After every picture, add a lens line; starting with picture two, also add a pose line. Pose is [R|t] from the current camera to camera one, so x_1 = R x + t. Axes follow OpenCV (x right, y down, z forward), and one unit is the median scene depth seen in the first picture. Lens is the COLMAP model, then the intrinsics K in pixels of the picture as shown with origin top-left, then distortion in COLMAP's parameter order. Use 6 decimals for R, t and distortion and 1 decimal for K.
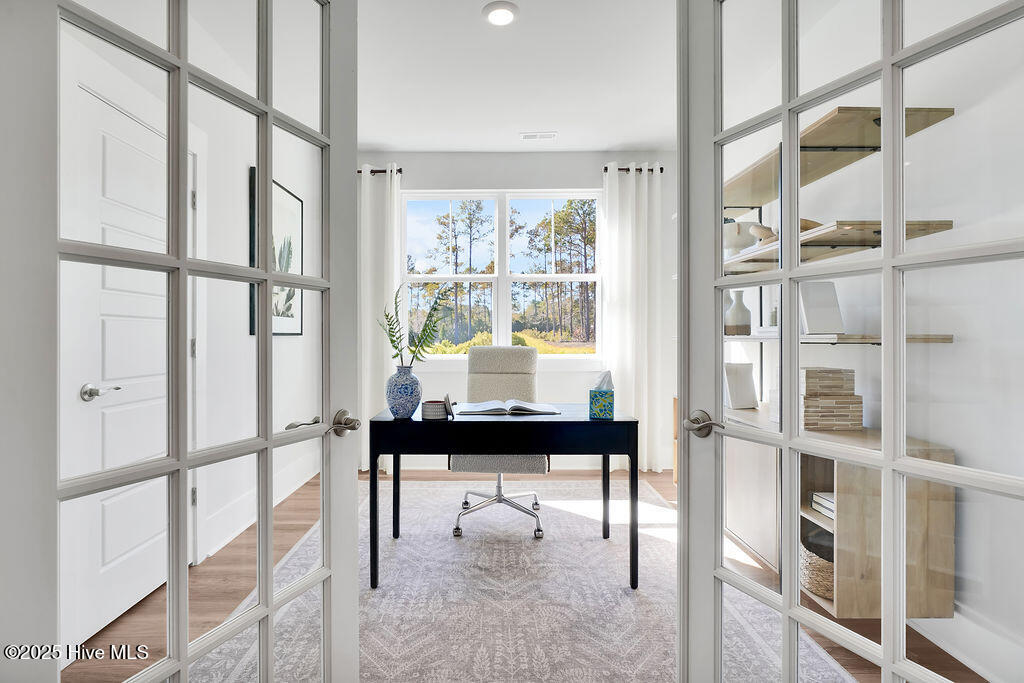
lens RADIAL K [[460.7, 0, 510.8], [0, 460.7, 345.2], [0, 0, 1]] dist [-0.006718, 0.000655]
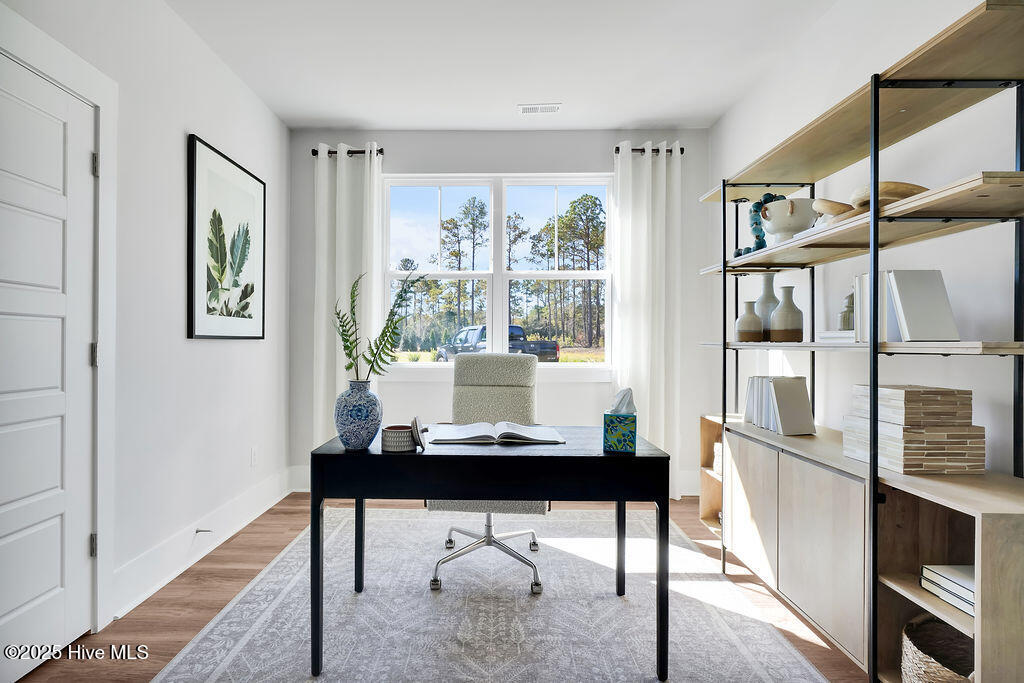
lens RADIAL K [[460.7, 0, 510.8], [0, 460.7, 345.2], [0, 0, 1]] dist [-0.006718, 0.000655]
pose [[0.999968, 0.005695, -0.005633, 0.019179], [-0.005758, 0.999919, -0.011346, -0.004444], [0.005567, 0.011378, 0.999920, 0.208651]]
